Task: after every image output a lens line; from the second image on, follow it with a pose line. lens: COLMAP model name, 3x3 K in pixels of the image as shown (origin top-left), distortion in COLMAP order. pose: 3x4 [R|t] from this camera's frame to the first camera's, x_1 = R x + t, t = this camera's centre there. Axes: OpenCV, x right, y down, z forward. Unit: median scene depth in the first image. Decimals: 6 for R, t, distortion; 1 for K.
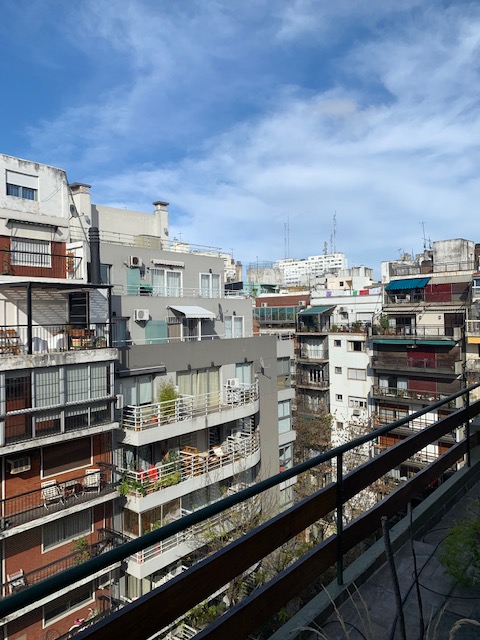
lens RADIAL K [[493.3, 0, 240.9], [0, 493.3, 320.0], [0, 0, 1]] dist [0.031191, -0.041408]
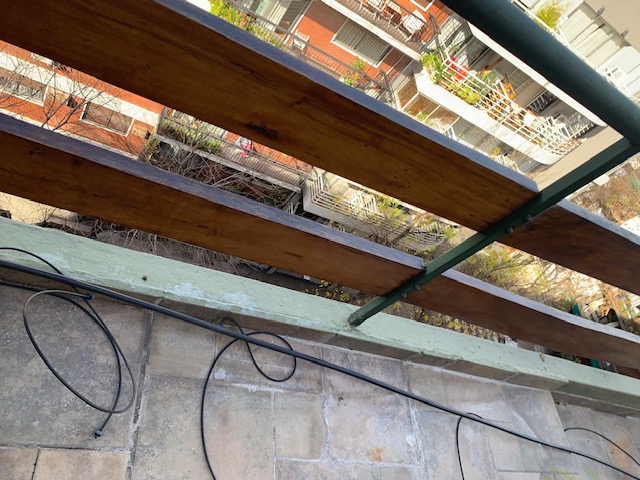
lens RADIAL K [[493.3, 0, 322.0], [0, 493.3, 239.9], [0, 0, 1]] dist [0.031191, -0.041408]
pose [[0.567022, 0.815238, -0.117779, 0.026489], [-0.581933, 0.497673, 0.643176, 0.032566], [0.582957, -0.296155, 0.756606, 0.098972]]
